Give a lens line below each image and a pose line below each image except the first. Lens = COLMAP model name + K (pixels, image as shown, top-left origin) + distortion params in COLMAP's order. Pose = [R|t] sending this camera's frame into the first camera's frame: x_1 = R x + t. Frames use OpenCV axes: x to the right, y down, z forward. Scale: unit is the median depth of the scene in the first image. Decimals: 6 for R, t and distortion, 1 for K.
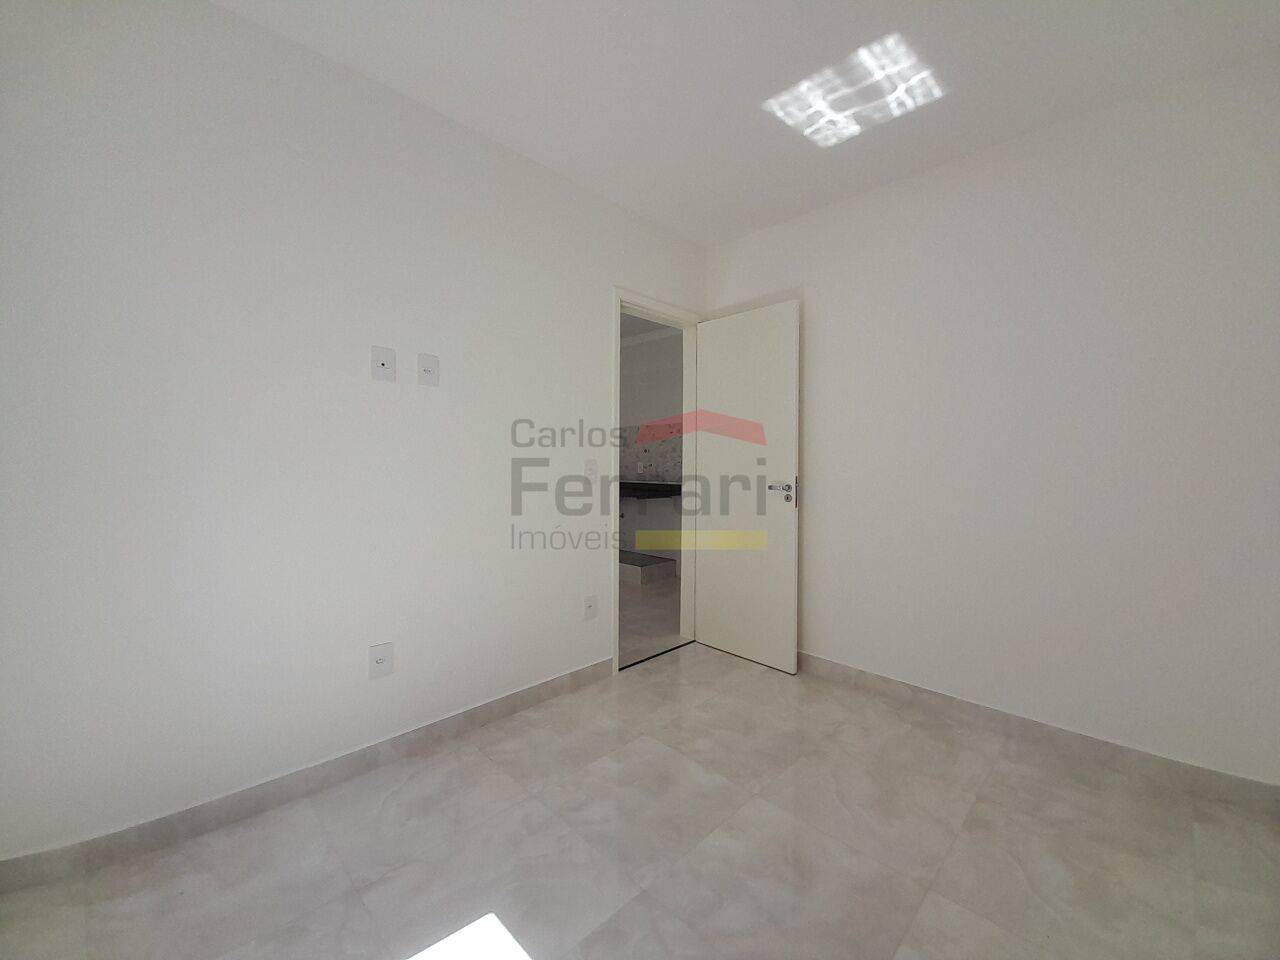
lens RADIAL K [[509.2, 0, 651.9], [0, 509.2, 475.5], [0, 0, 1]] dist [-0.001506, -0.002455]
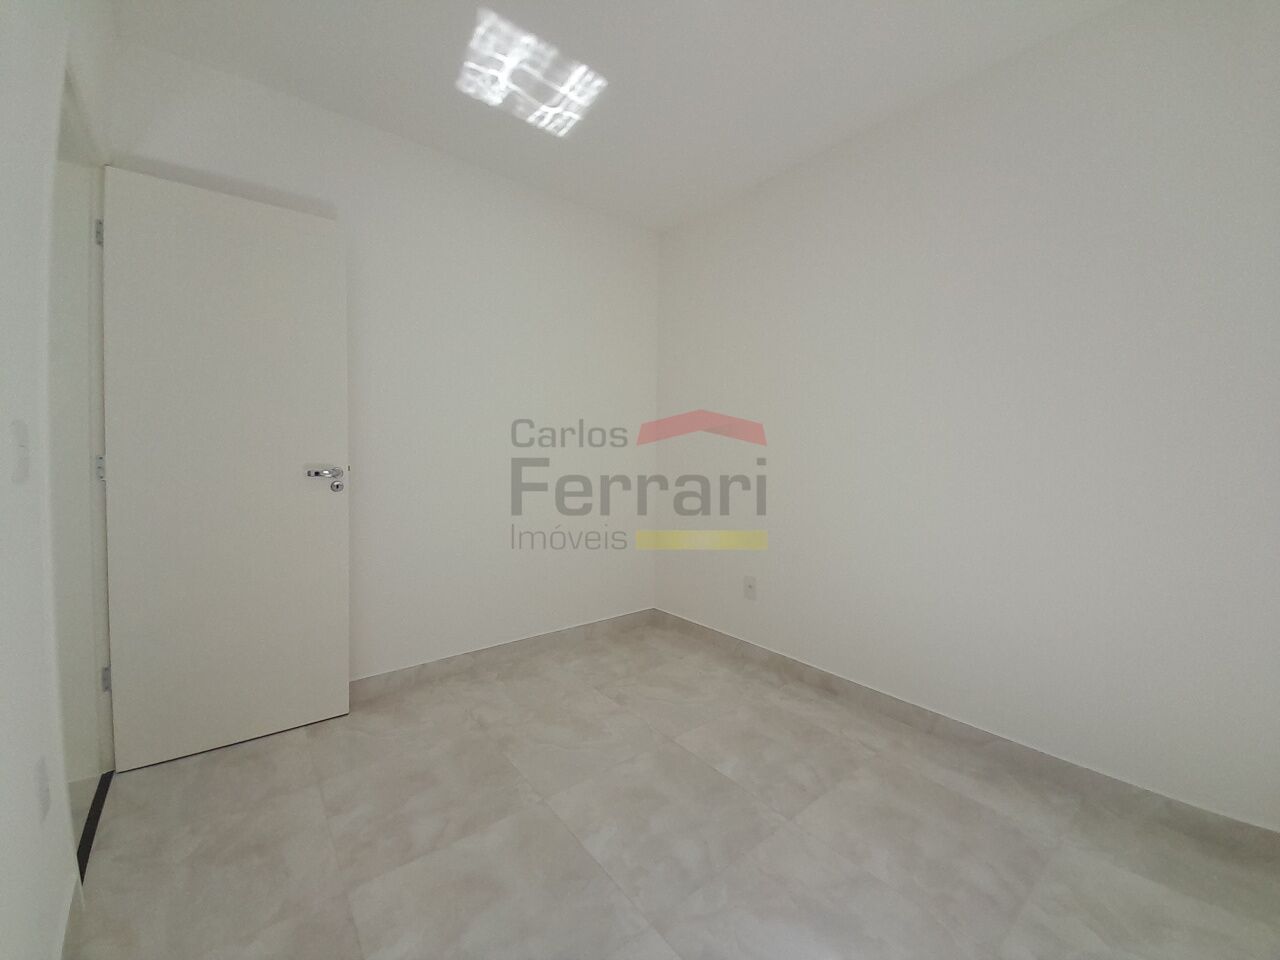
lens RADIAL K [[509.2, 0, 647.2], [0, 509.2, 475.4], [0, 0, 1]] dist [-0.001506, -0.002455]
pose [[0.095046, -0.052198, 0.994103, -0.606639], [0.015900, 0.998577, 0.050913, -0.006468], [-0.995346, 0.010967, 0.095740, 0.650739]]
